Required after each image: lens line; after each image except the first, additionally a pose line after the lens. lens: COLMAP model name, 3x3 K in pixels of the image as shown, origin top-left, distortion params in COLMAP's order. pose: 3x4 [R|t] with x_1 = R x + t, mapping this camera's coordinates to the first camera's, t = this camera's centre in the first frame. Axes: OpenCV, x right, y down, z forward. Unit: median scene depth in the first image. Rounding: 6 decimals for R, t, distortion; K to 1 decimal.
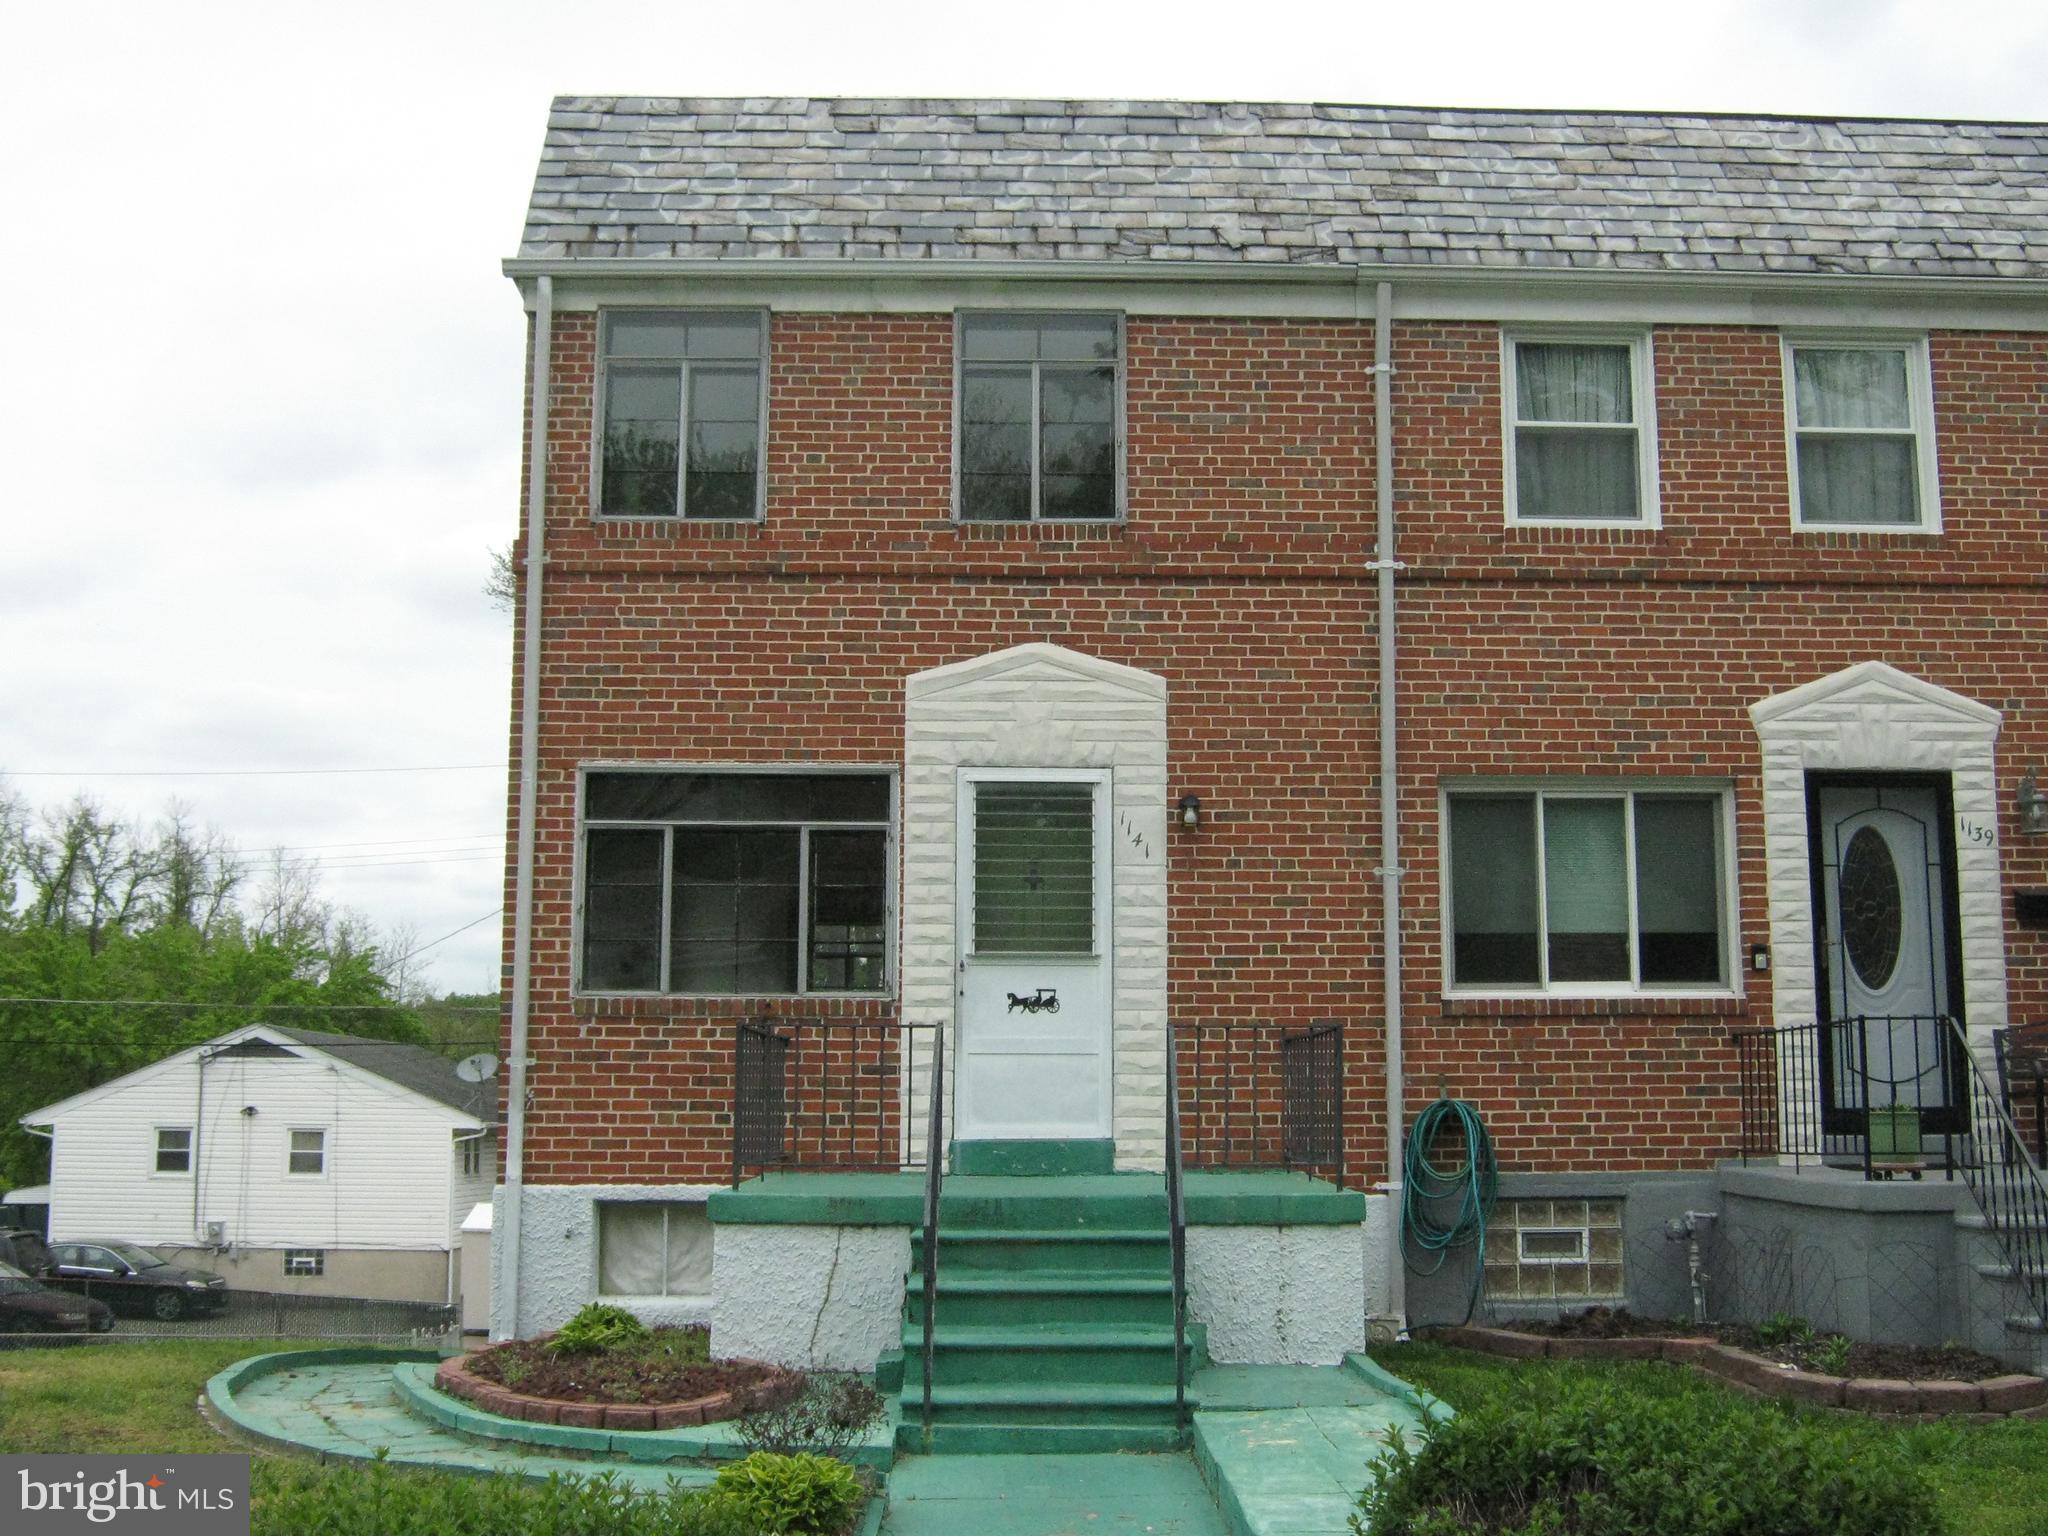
lens RADIAL K [[2360.5, 0, 1026.8], [0, 2360.5, 759.9], [0, 0, 1]] dist [-0.096185, 0.000000]
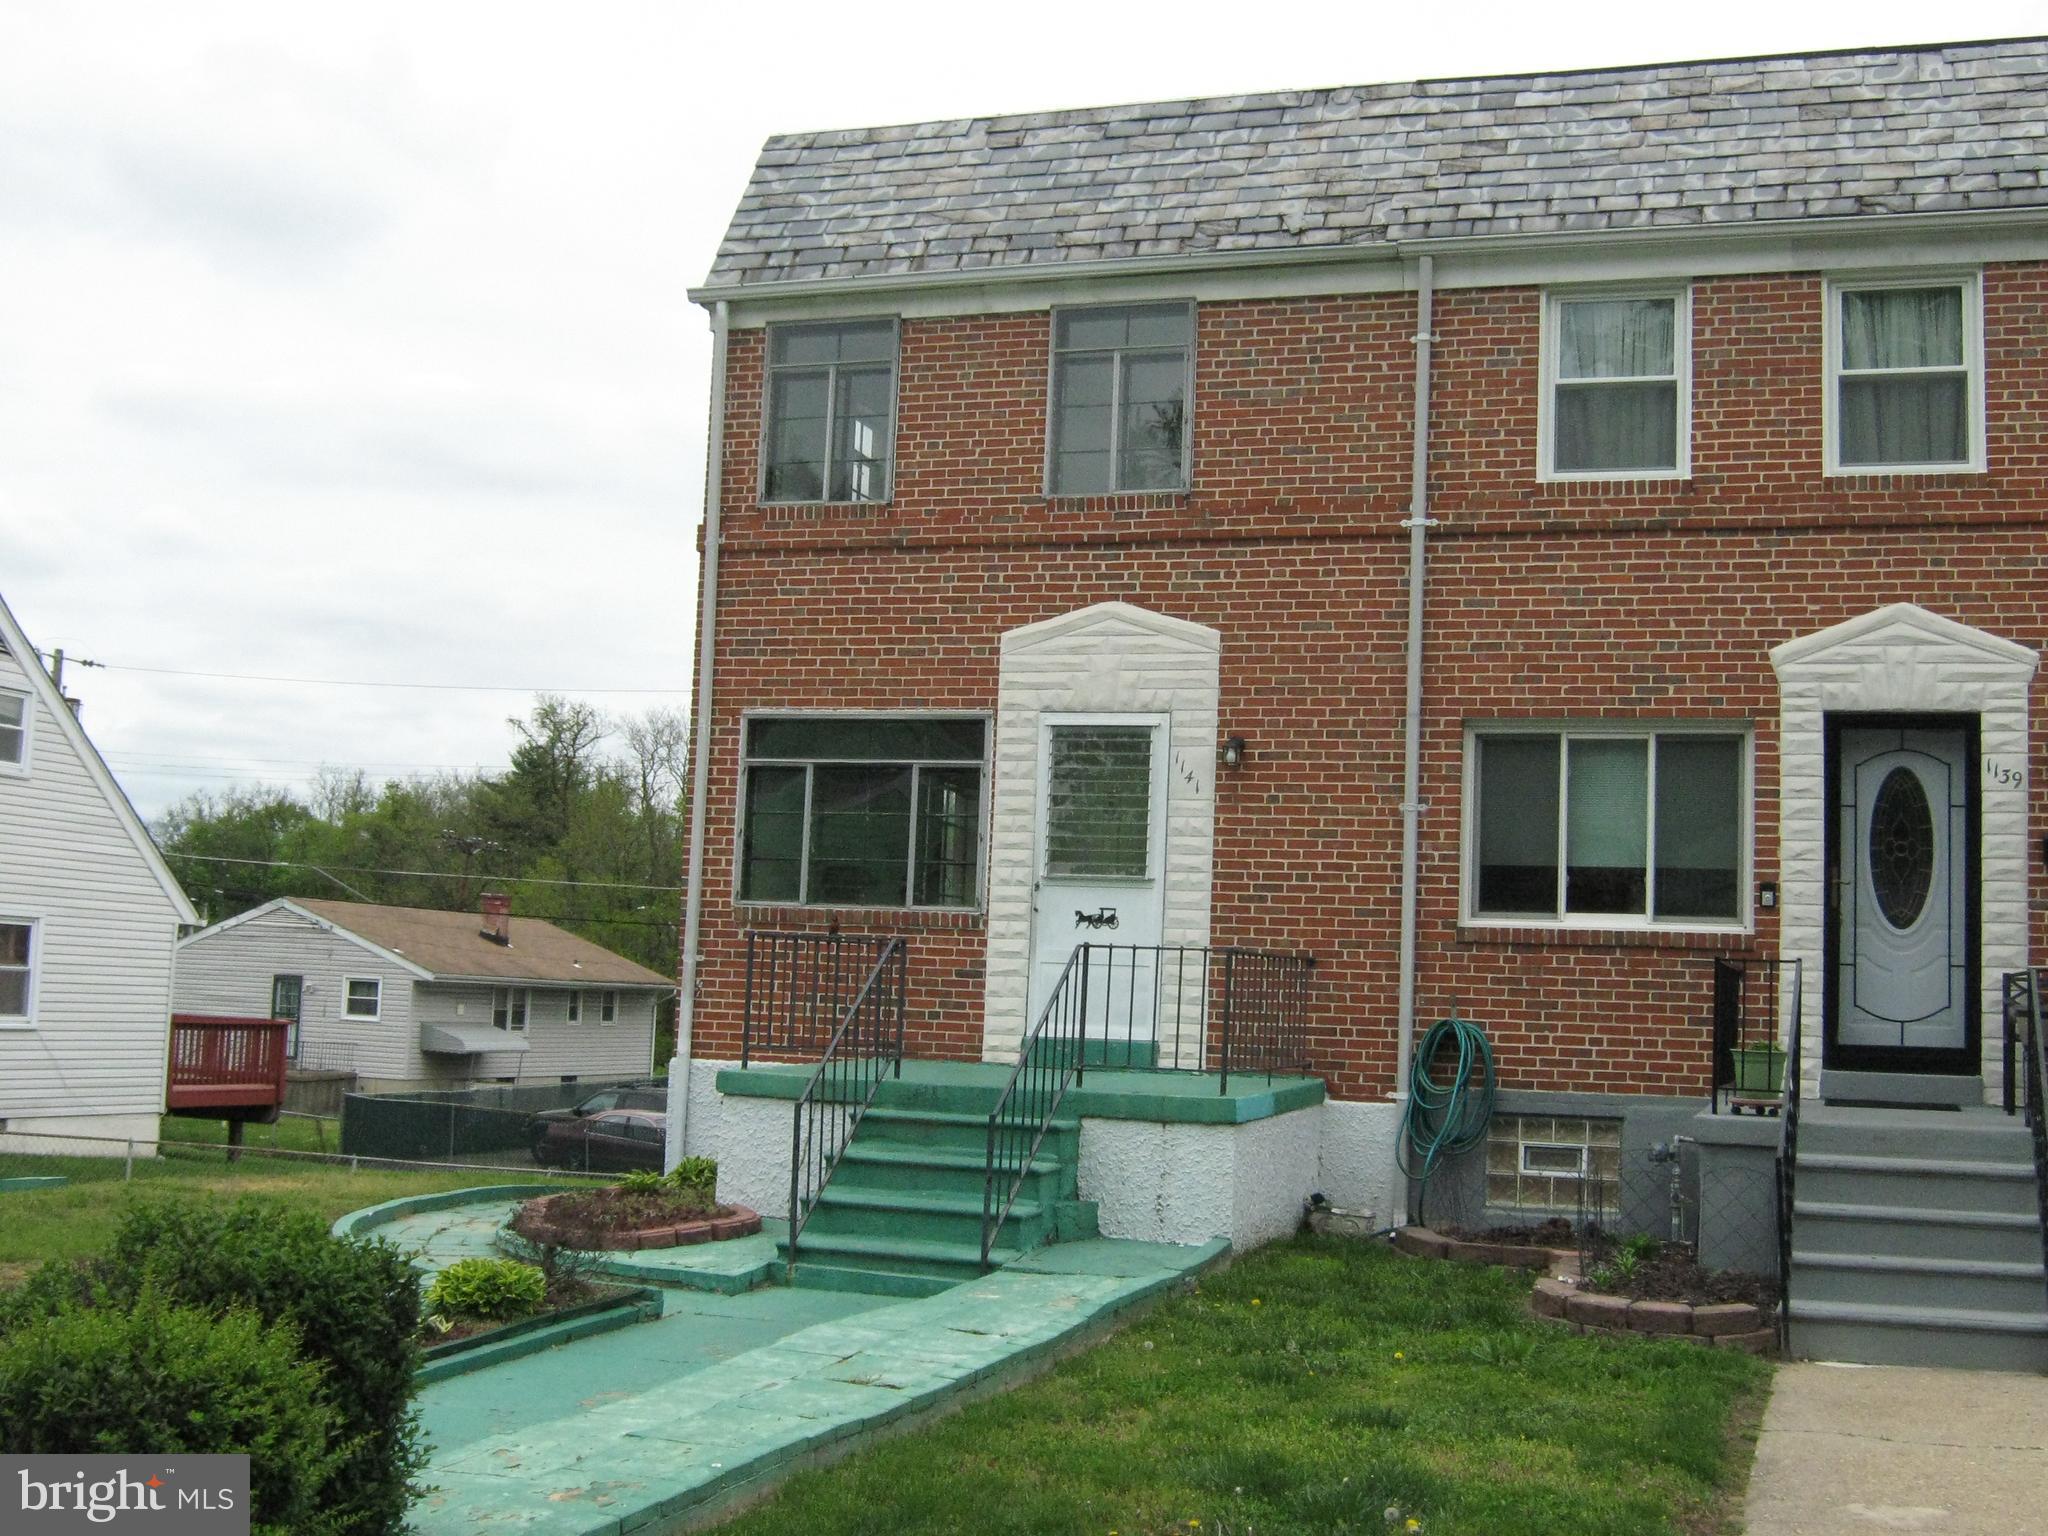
lens RADIAL K [[2360.5, 0, 1035.1], [0, 2360.5, 760.3], [0, 0, 1]] dist [-0.096185, 0.000000]
pose [[0.936713, 0.002423, -0.350089, 0.364313], [0.013767, 0.998948, 0.043750, -0.023632], [0.349827, -0.045801, 0.935694, -0.071954]]
